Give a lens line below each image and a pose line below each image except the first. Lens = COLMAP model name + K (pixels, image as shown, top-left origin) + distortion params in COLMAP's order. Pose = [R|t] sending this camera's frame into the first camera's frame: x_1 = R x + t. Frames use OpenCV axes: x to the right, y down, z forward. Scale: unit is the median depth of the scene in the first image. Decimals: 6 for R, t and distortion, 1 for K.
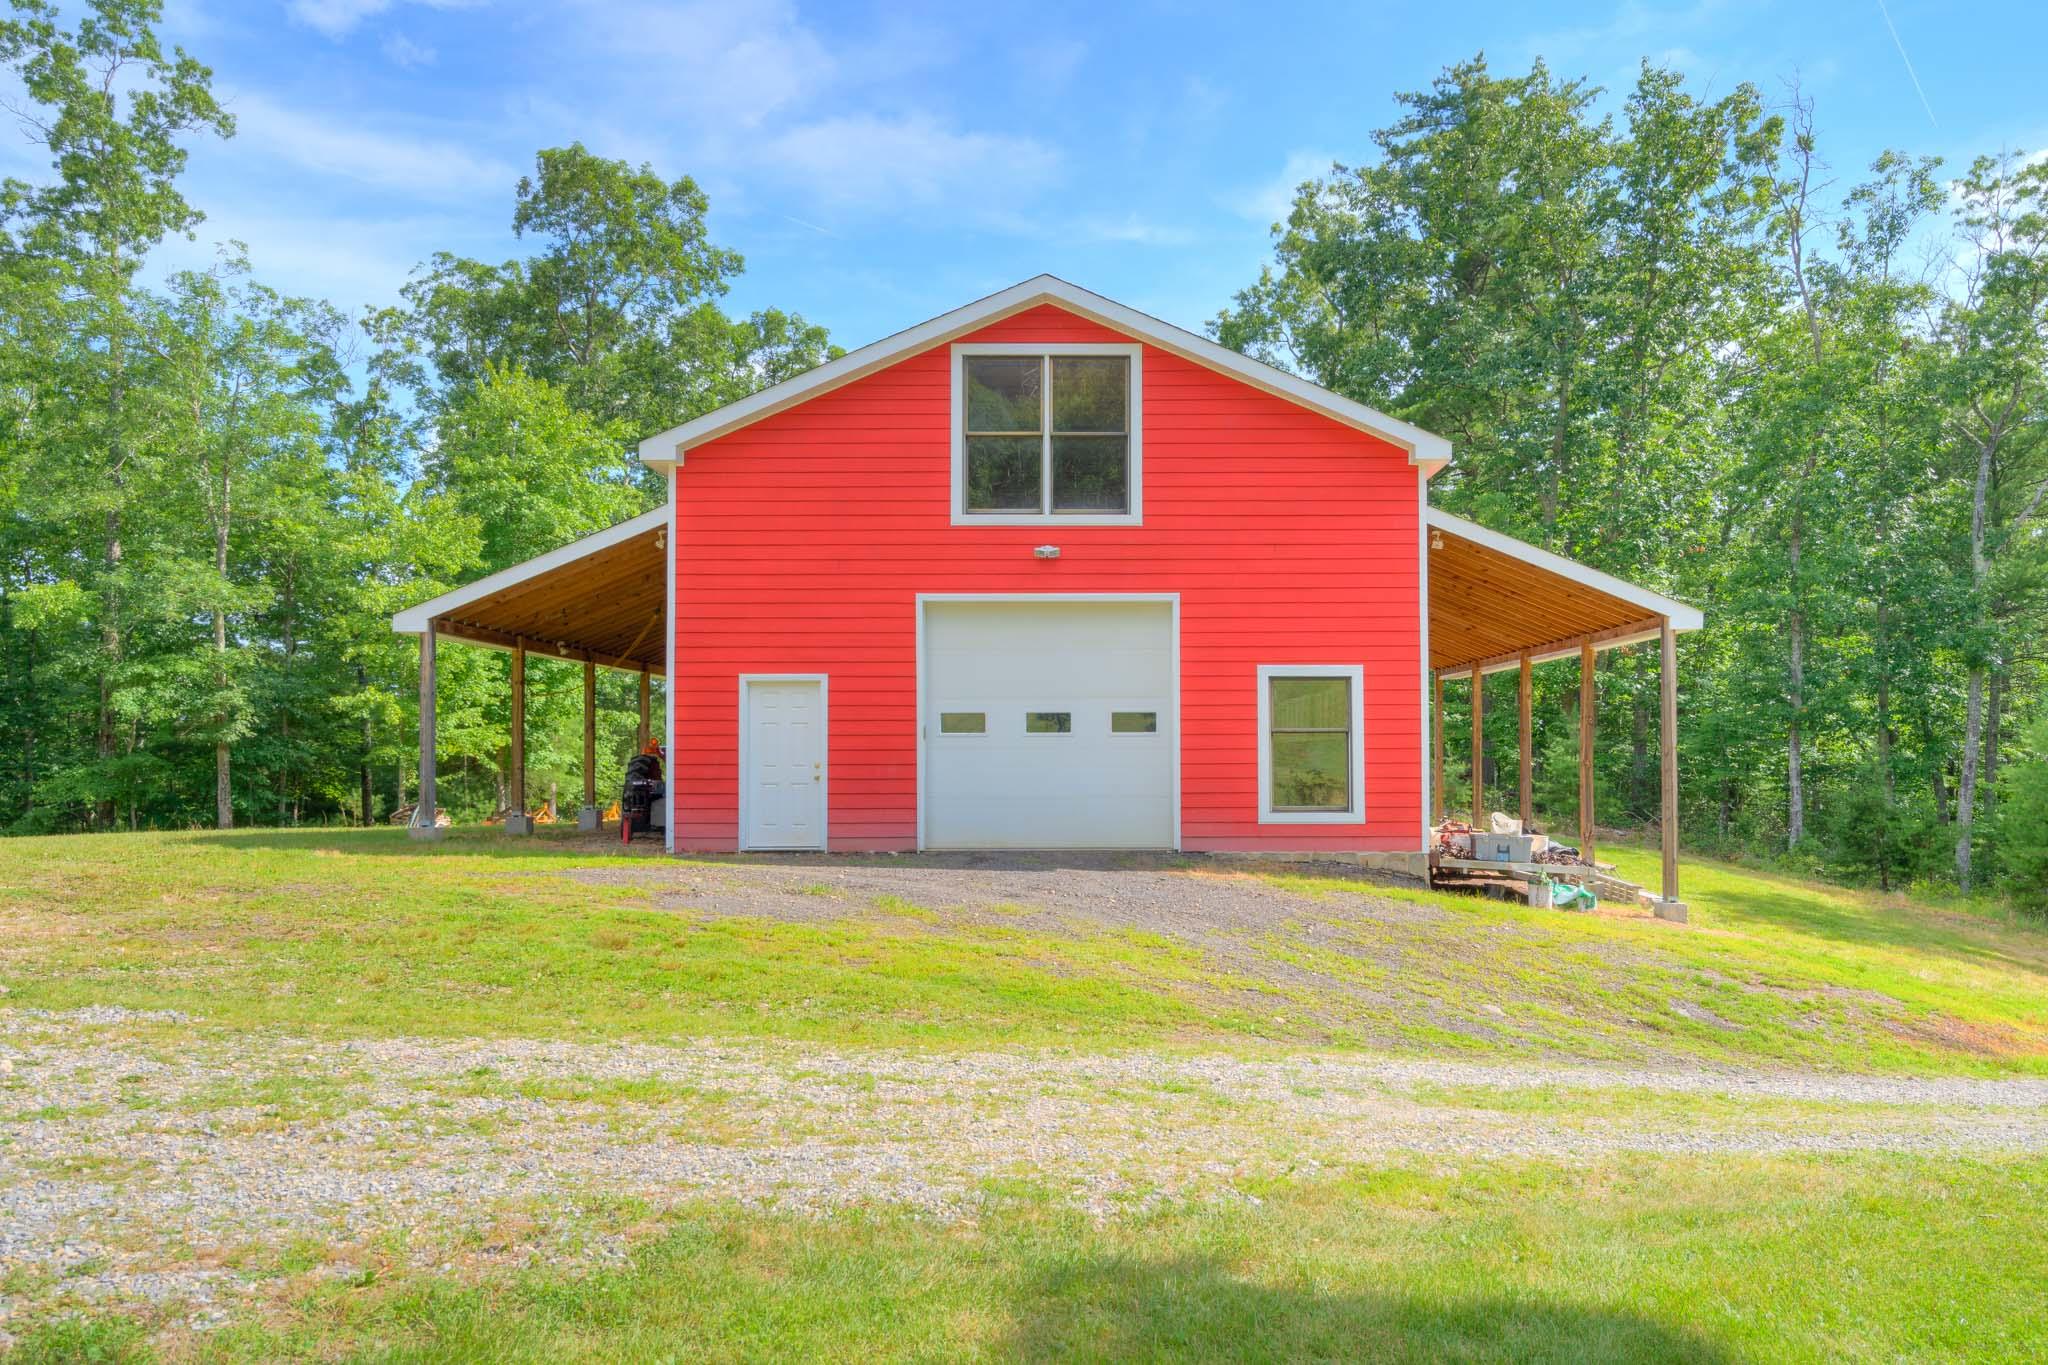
lens RADIAL K [[1482.5, 0, 1022.4], [0, 1482.5, 696.4], [0, 0, 1]] dist [-0.004871, 0.000294]
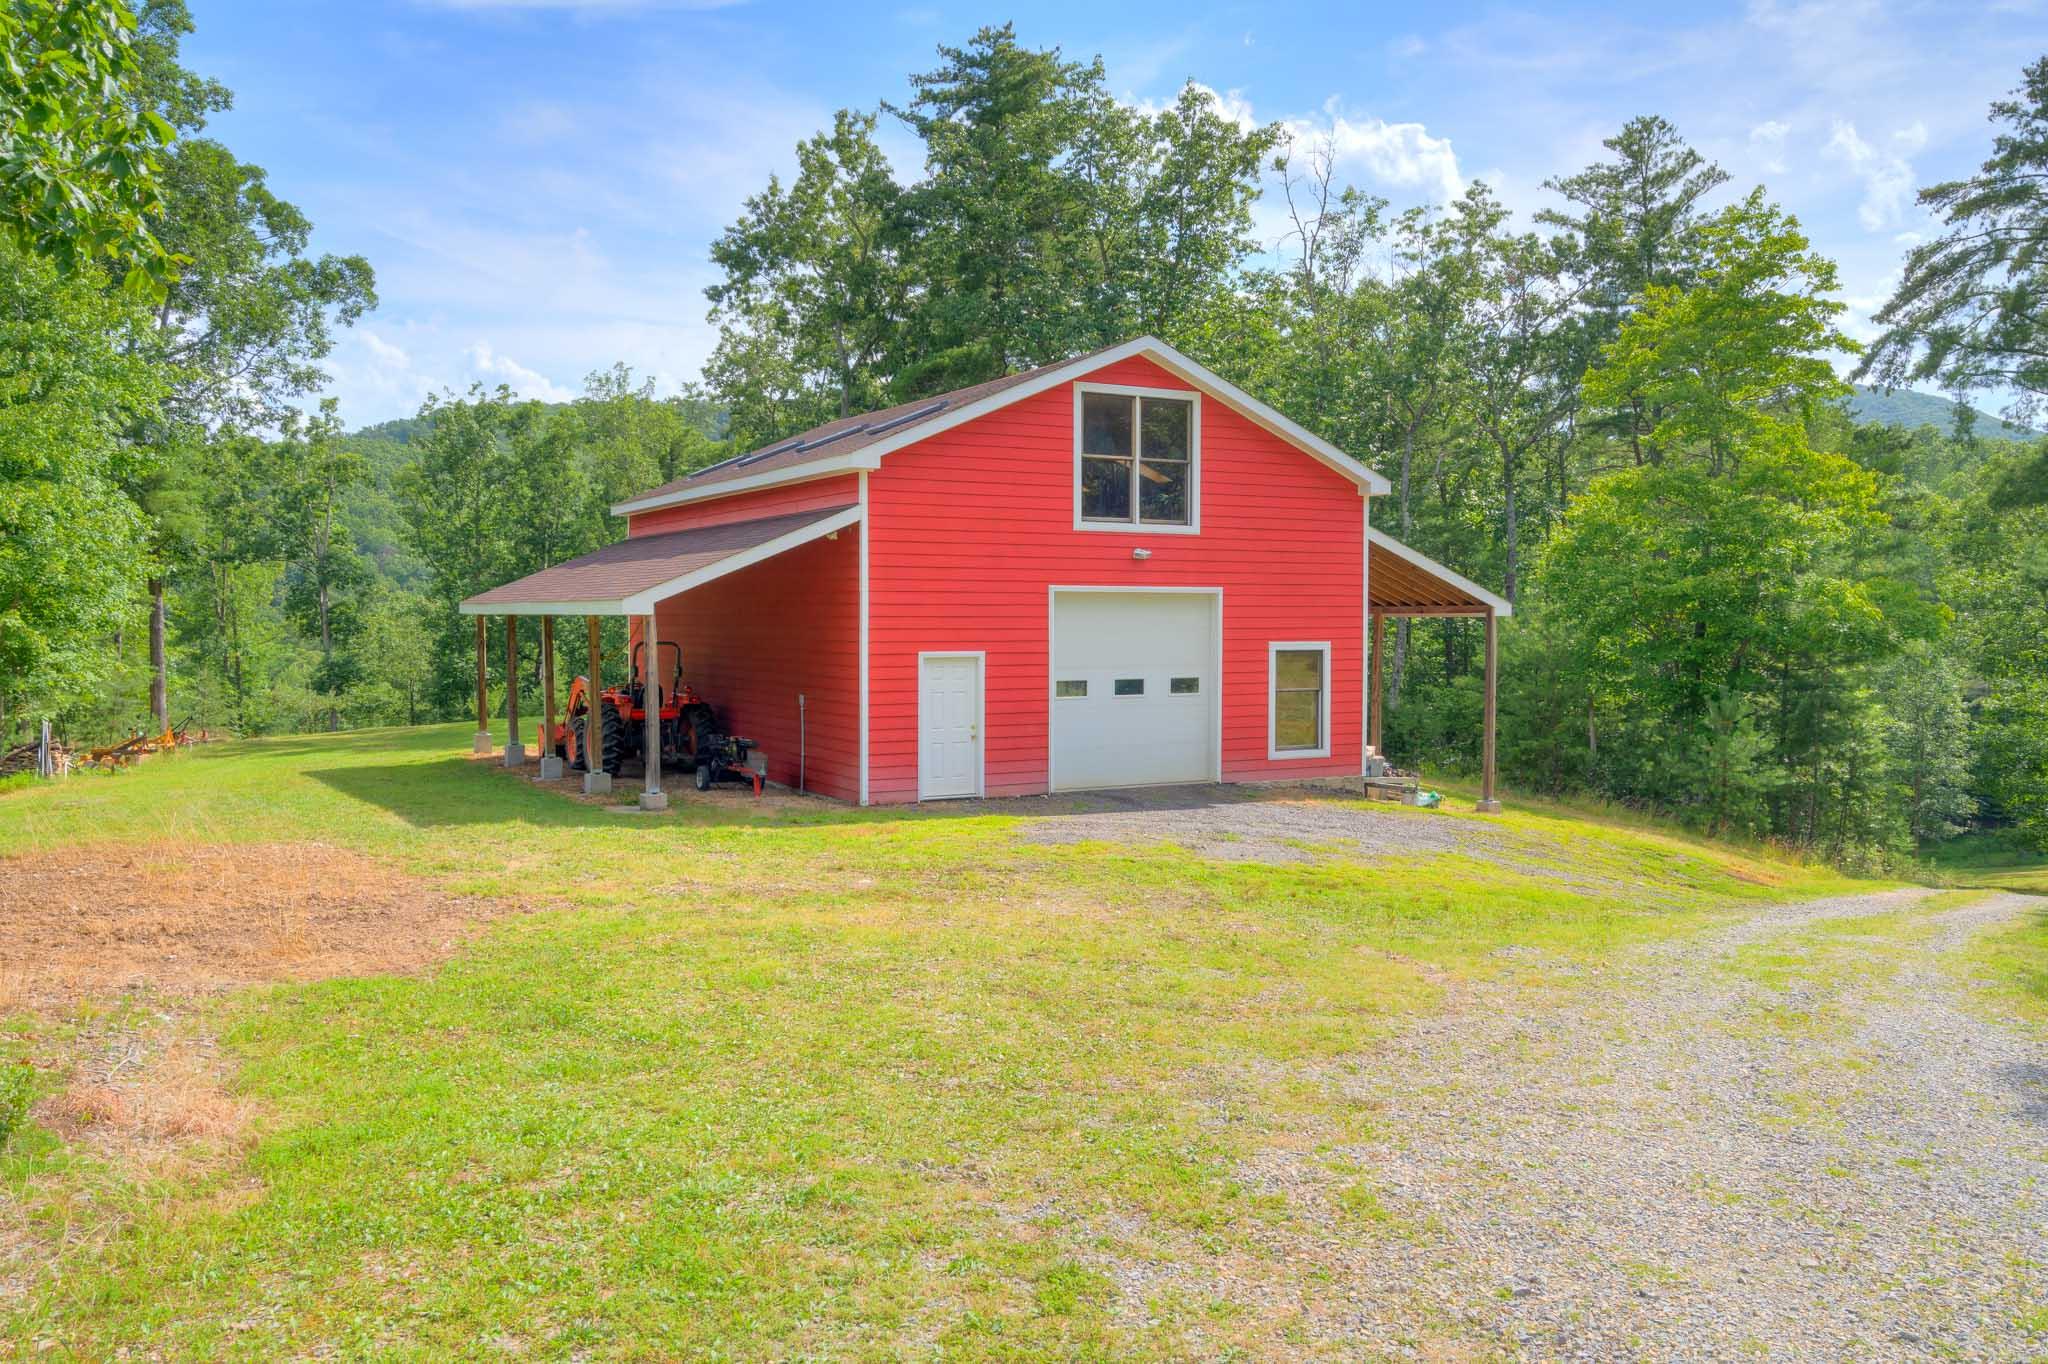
lens RADIAL K [[1534.3, 0, 1025.0], [0, 1534.3, 674.2], [0, 0, 1]] dist [-0.007502, -0.003374]
pose [[0.877365, -0.014873, 0.479593, -0.698332], [-0.019972, 0.997521, 0.067472, -0.080871], [-0.479408, -0.068776, 0.874893, -0.110874]]
